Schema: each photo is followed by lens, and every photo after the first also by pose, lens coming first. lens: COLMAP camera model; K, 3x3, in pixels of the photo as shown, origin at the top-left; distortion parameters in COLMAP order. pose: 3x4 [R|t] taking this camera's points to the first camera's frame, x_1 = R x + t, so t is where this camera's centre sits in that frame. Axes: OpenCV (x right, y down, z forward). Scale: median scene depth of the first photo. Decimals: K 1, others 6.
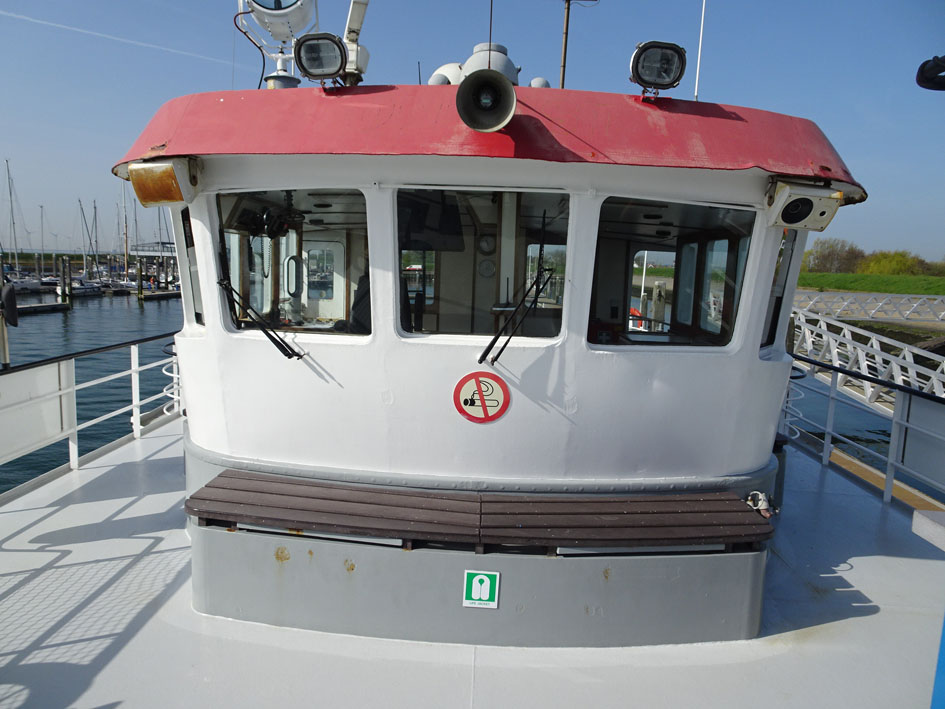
lens RADIAL K [[677.0, 0, 472.5], [0, 677.0, 354.5], [0, 0, 1]] dist [0.004344, 0.001648]
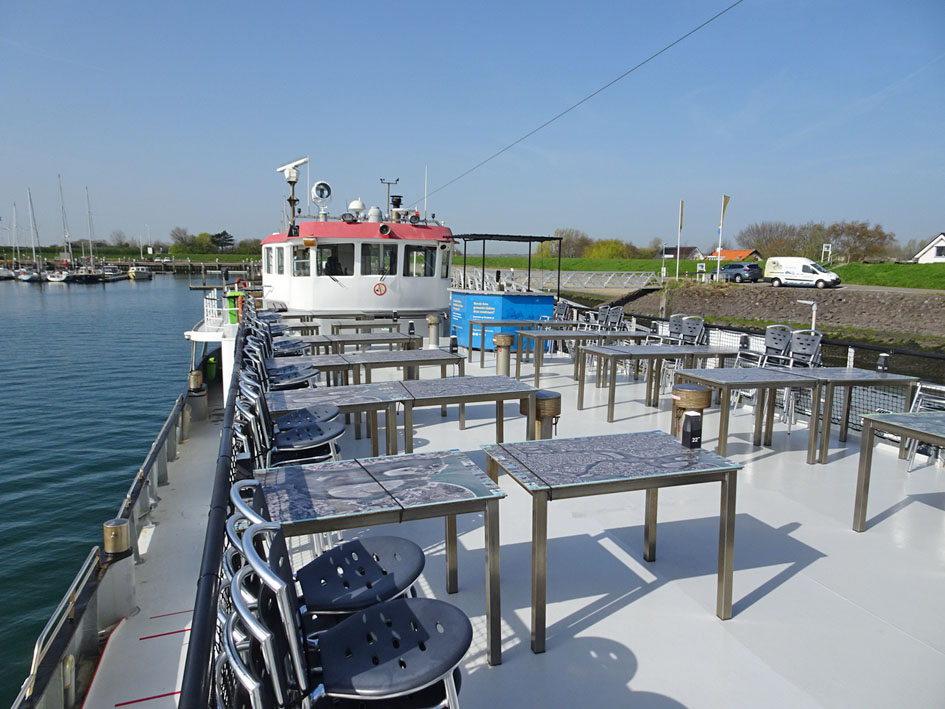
lens RADIAL K [[665.5, 0, 477.1], [0, 665.5, 352.3], [0, 0, 1]] dist [0.003355, 0.000780]
pose [[0.944051, -0.062942, 0.323737, -0.829077], [0.057916, 0.998005, 0.025146, 0.405661], [-0.324674, -0.004990, 0.945813, -3.342489]]
